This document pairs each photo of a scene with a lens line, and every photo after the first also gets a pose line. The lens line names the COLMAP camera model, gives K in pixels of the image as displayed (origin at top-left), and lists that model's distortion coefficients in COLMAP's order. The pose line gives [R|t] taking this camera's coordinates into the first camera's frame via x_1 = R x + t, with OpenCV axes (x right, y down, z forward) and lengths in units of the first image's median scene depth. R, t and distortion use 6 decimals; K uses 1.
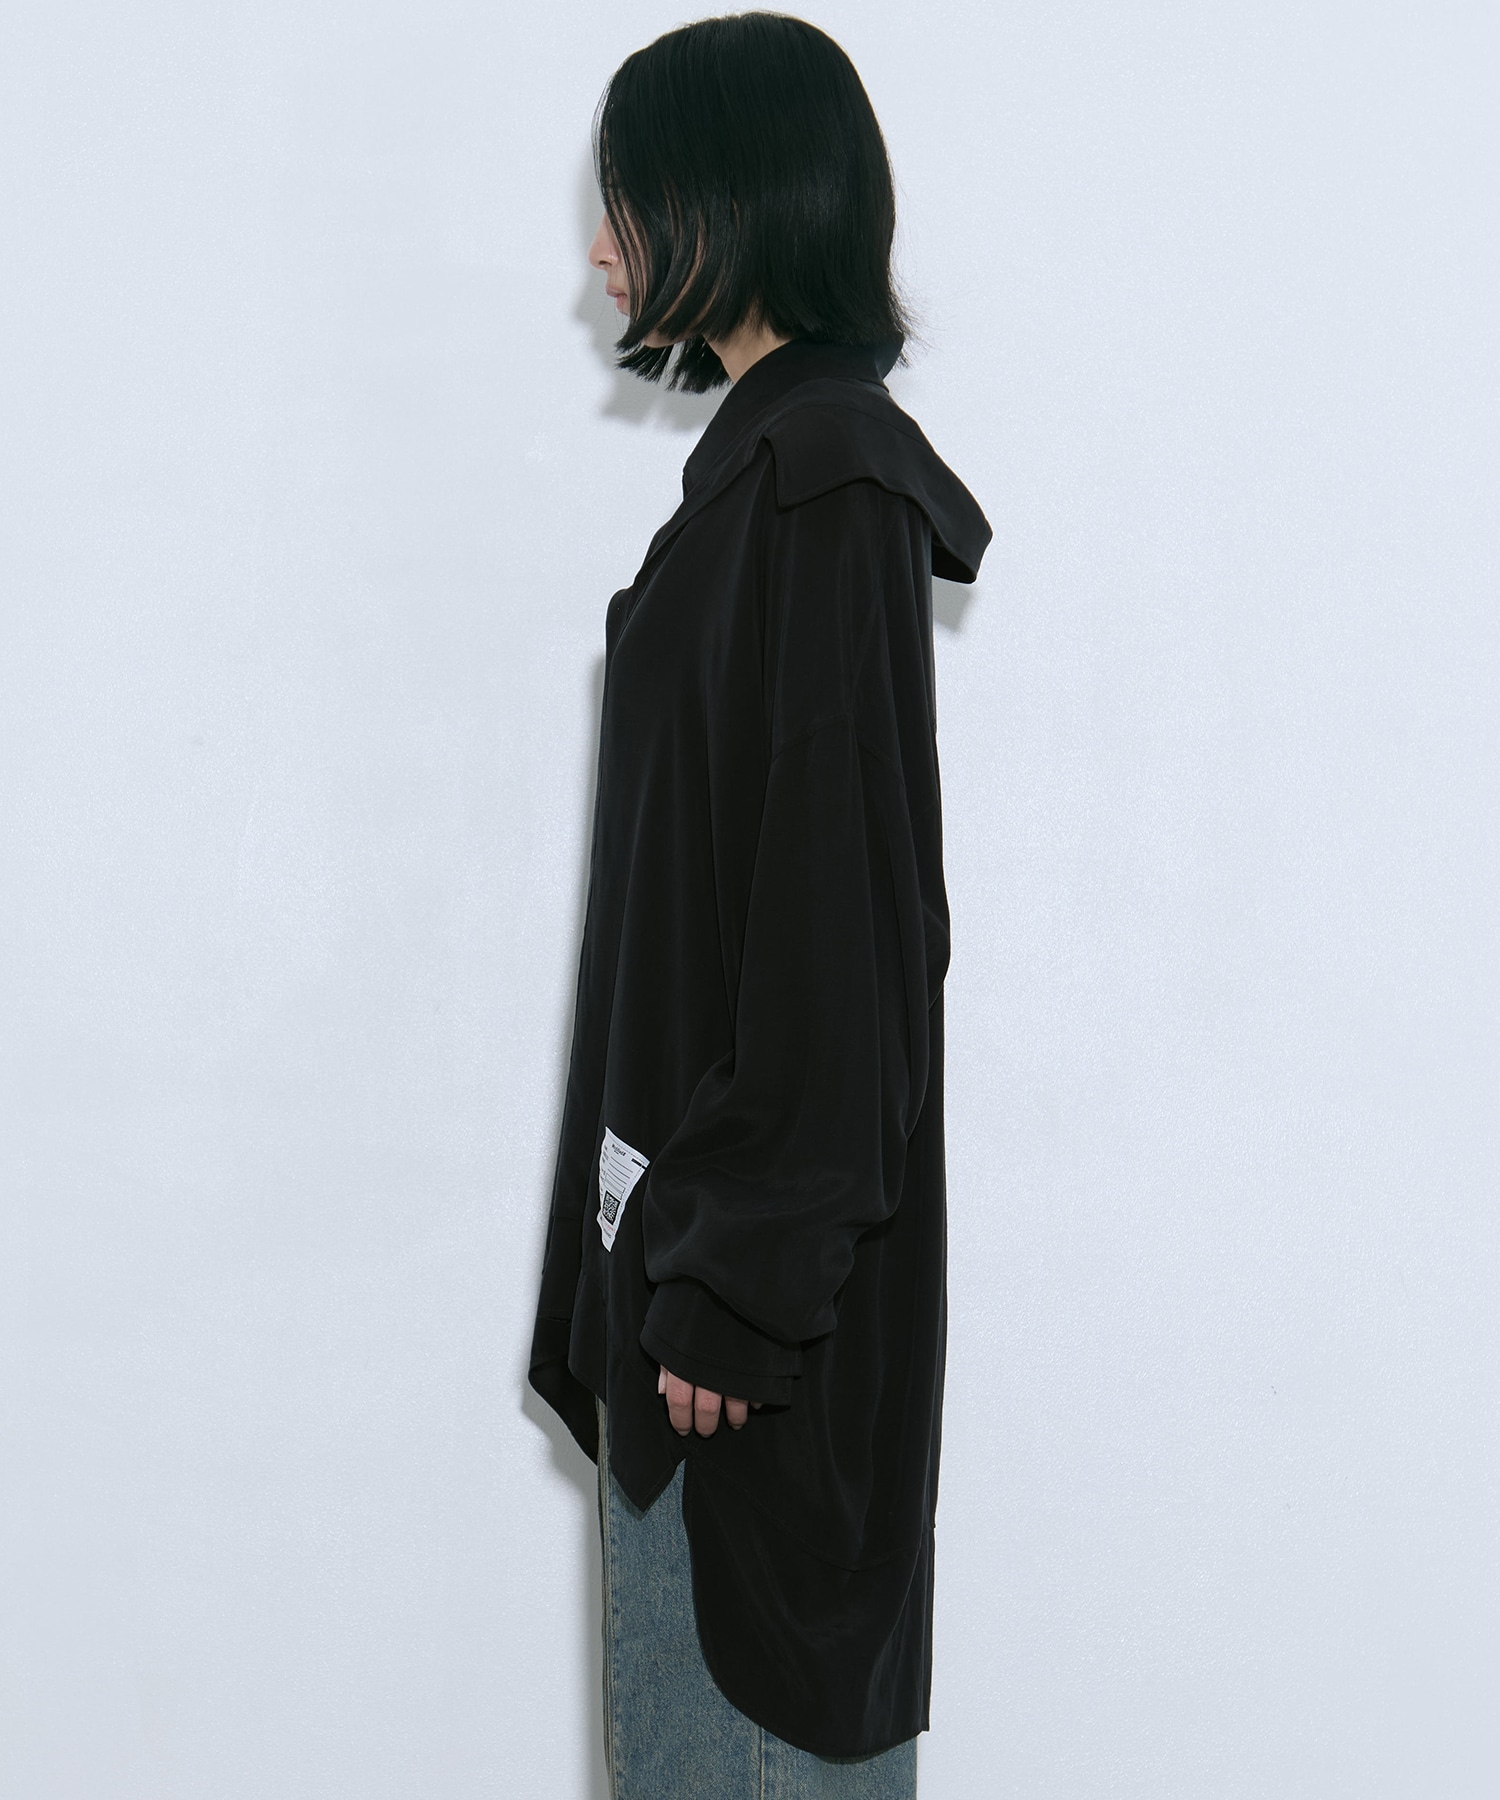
lens RADIAL K [[3333.1, 0, 750.0], [0, 3333.1, 900.0], [0, 0, 1]] dist [-0.005444, 0.199548]
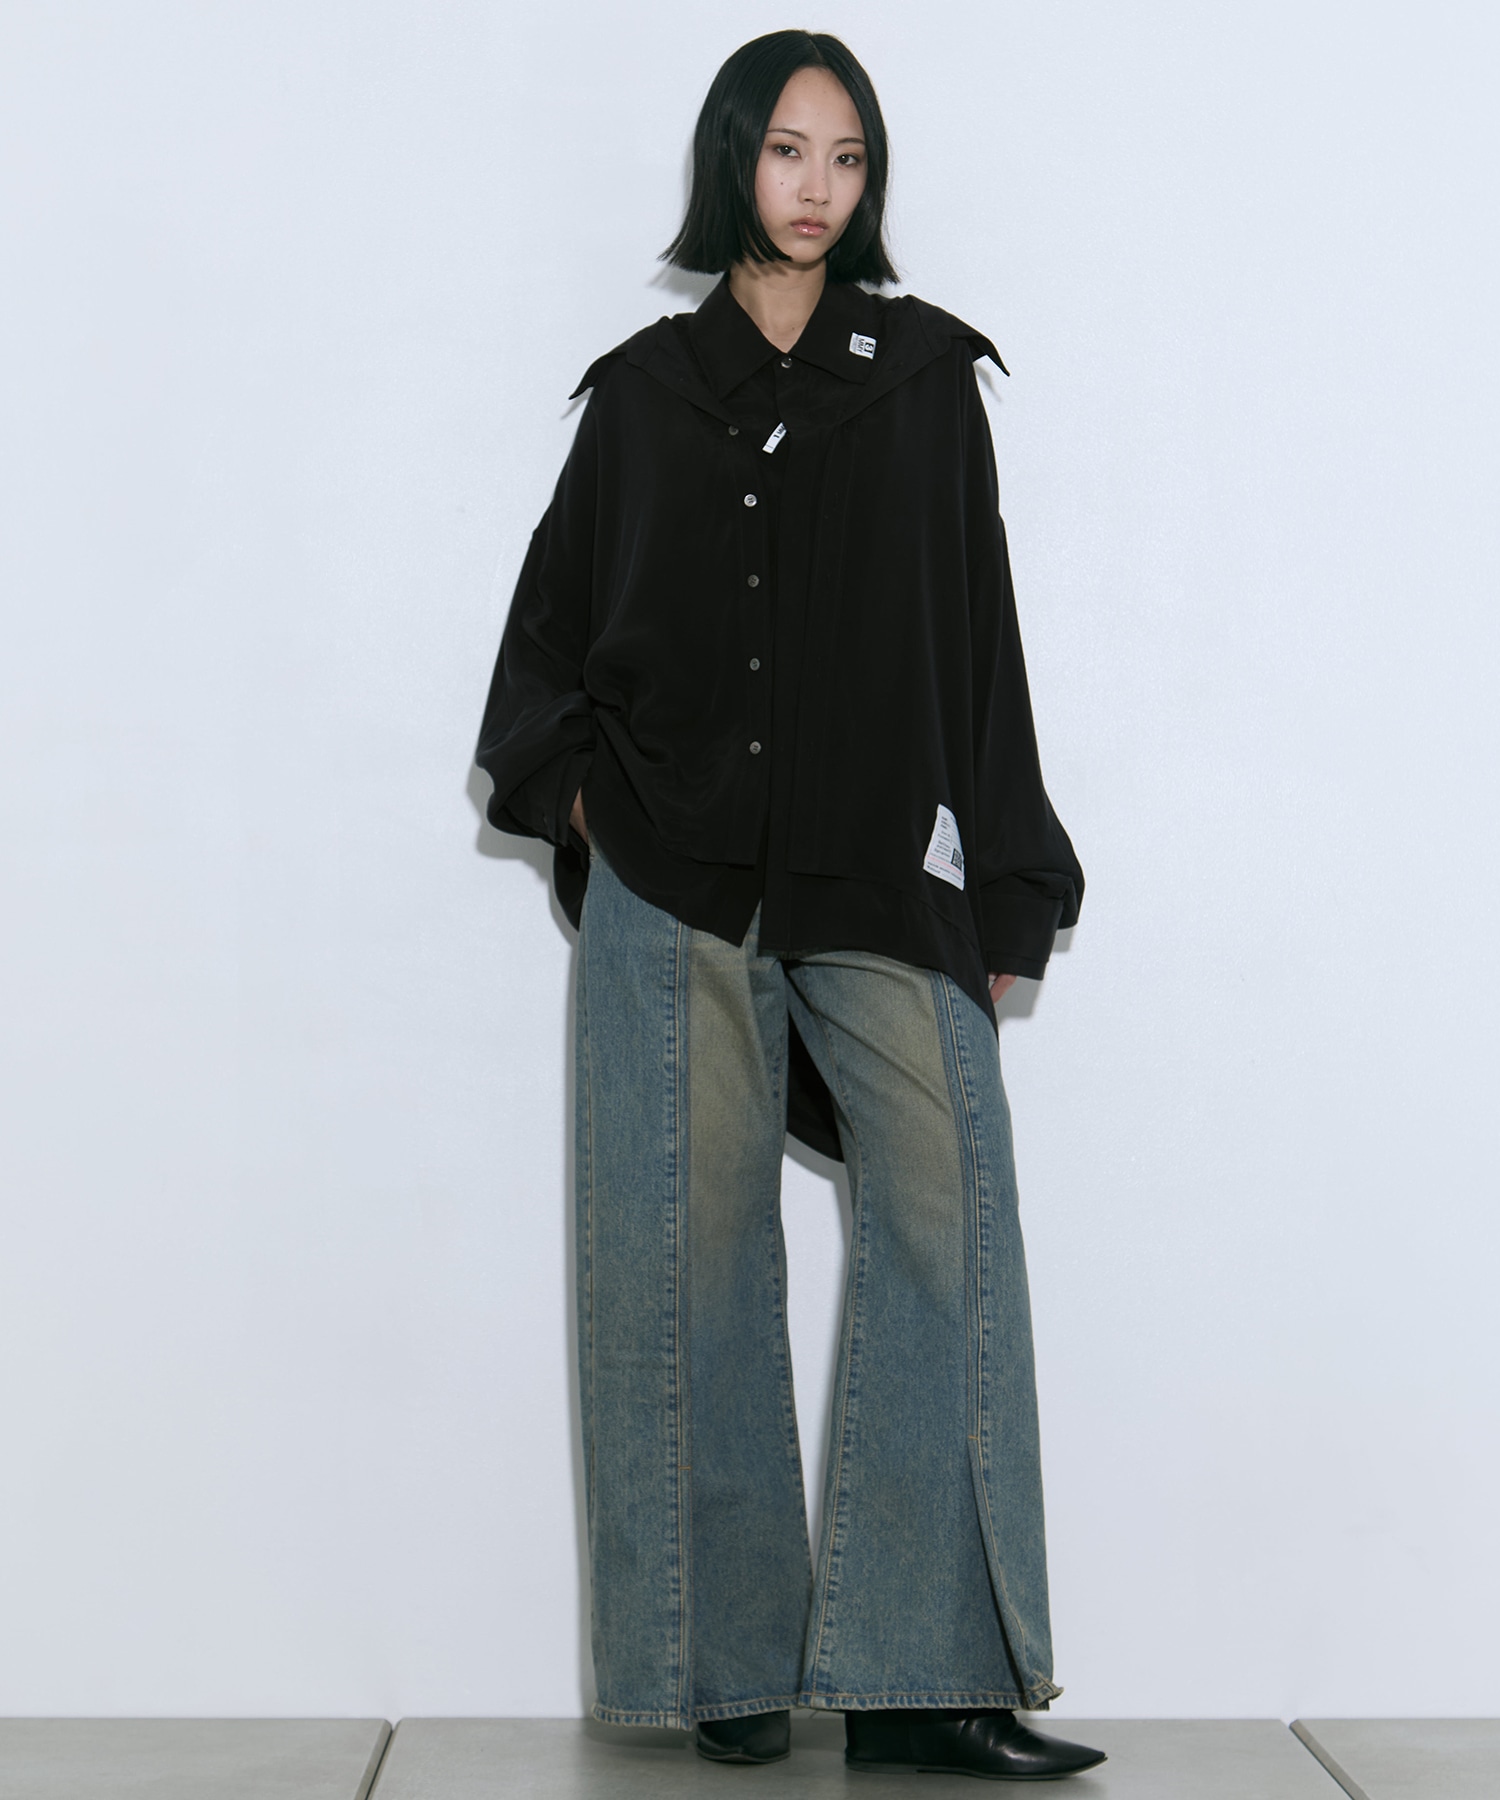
lens RADIAL K [[5522.3, 0, 750.0], [0, 5522.3, 900.0], [0, 0, 1]] dist [0.022934, 1.191825]
pose [[0.999927, -0.002768, 0.011754, -0.073357], [0.002971, 0.999845, -0.017339, 0.153949], [-0.011704, 0.017372, 0.999781, -1.284394]]
